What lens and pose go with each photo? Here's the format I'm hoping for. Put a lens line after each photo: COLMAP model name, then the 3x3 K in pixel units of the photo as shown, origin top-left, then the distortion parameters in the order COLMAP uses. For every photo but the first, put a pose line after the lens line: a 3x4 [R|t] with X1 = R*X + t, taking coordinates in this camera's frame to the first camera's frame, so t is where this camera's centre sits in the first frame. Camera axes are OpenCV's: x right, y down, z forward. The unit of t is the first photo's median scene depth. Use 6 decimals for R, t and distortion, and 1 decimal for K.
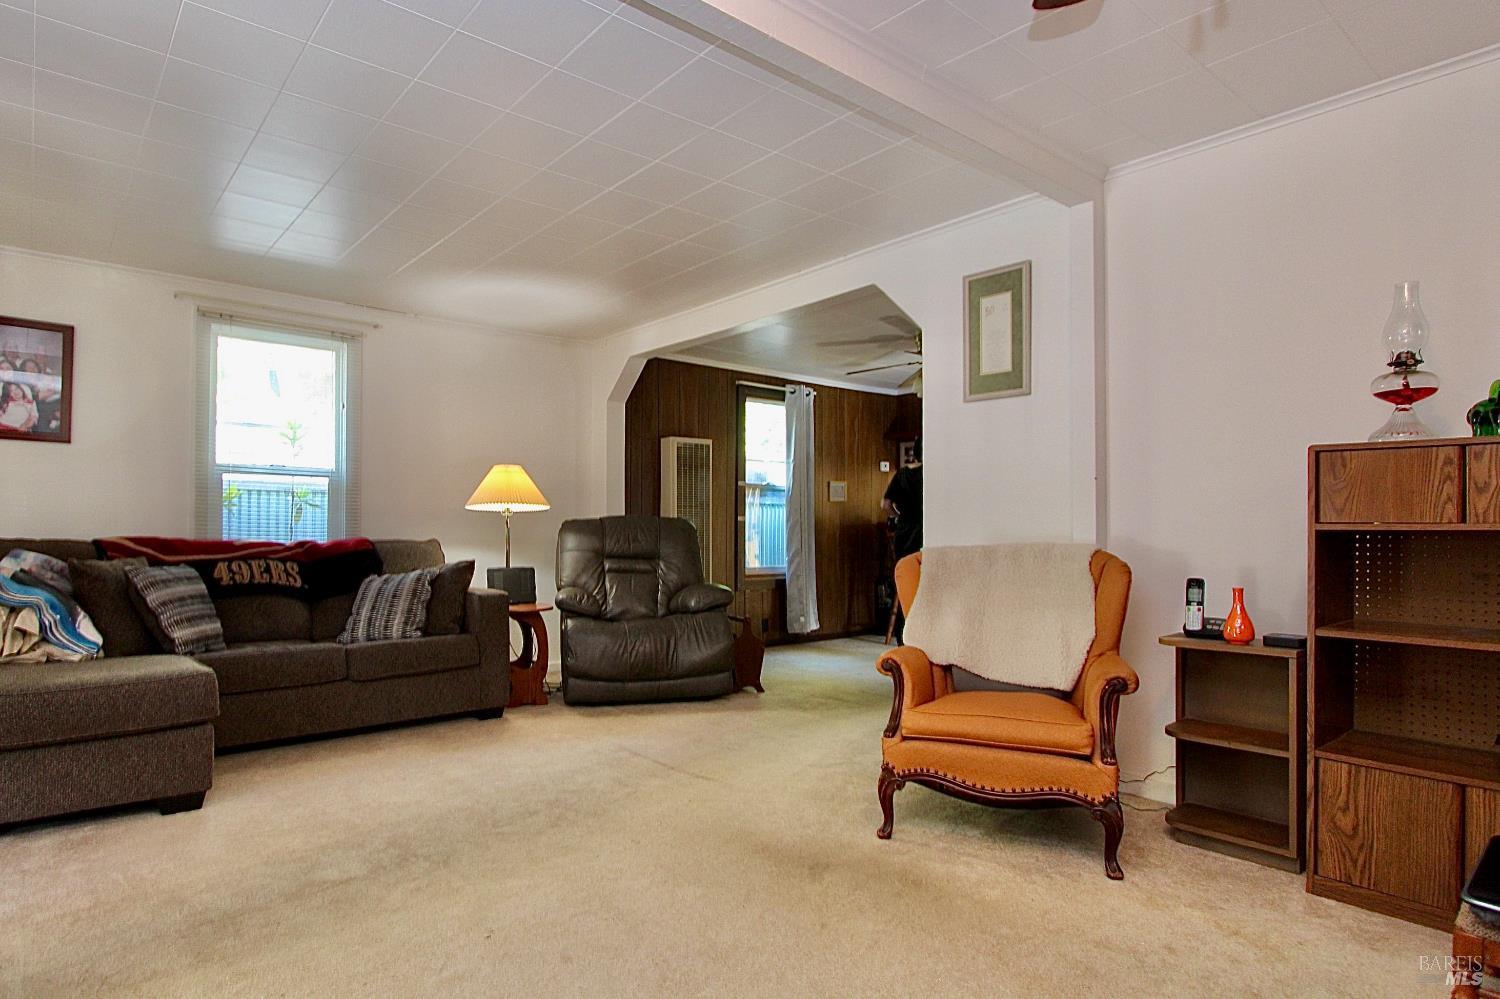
lens RADIAL K [[712.0, 0, 747.9], [0, 712.0, 521.9], [0, 0, 1]] dist [-0.001761, -0.000122]
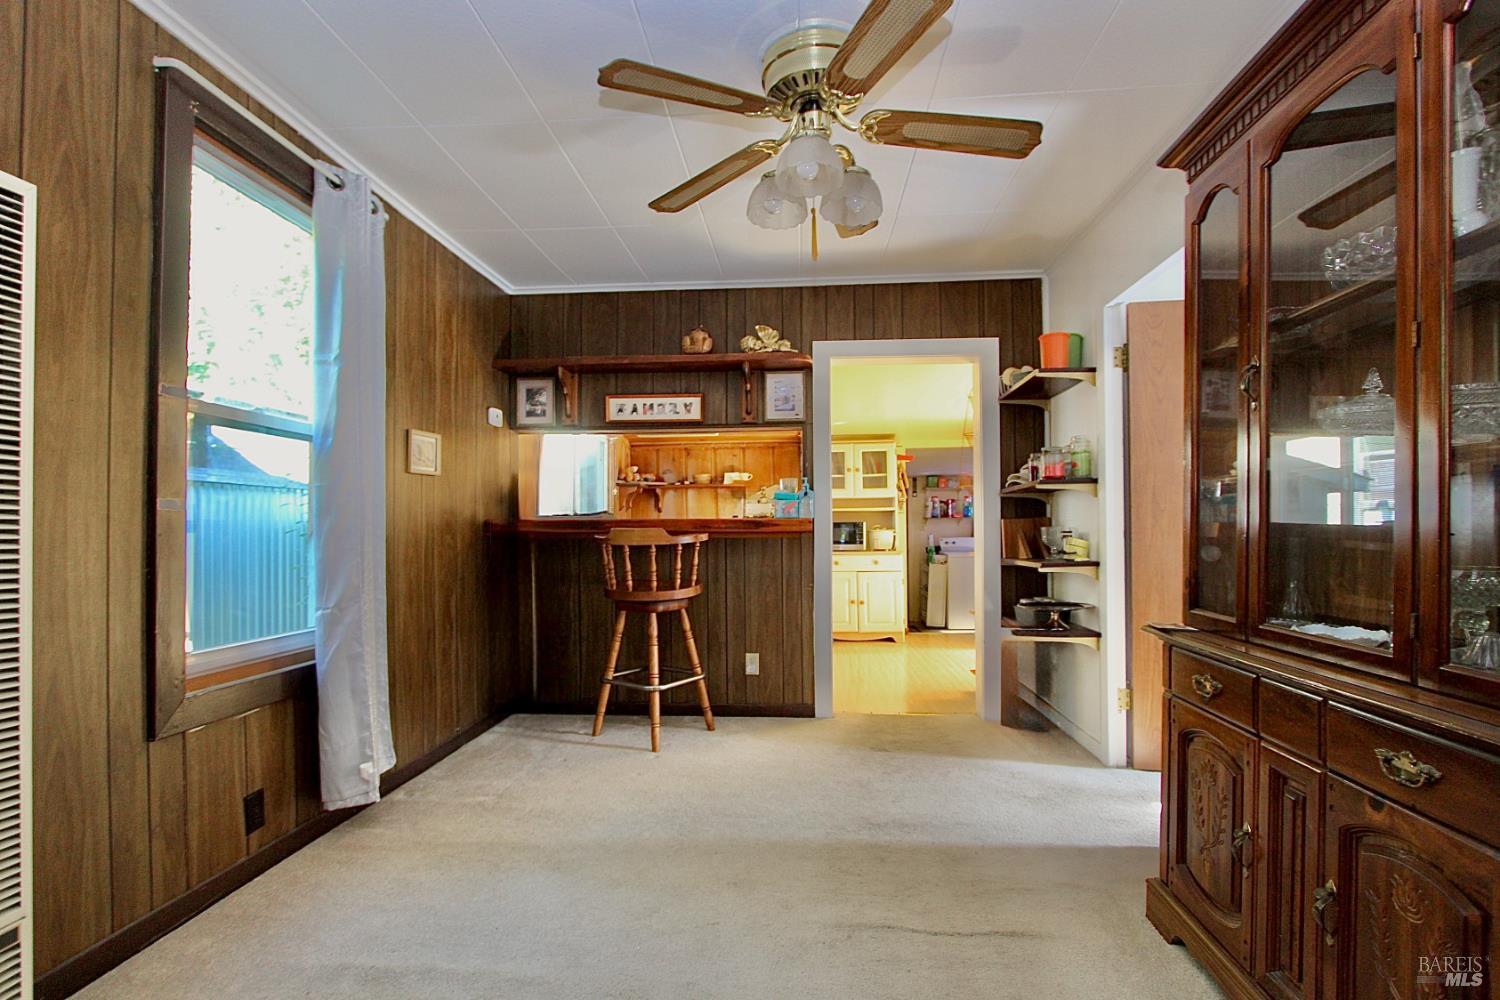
lens RADIAL K [[712.0, 0, 747.9], [0, 712.0, 522.4], [0, 0, 1]] dist [-0.001761, -0.000122]
pose [[0.754782, 0.004027, 0.655963, -0.021861], [-0.000810, 0.999986, -0.005207, 0.004998], [-0.655975, 0.003398, 0.754775, 0.558021]]
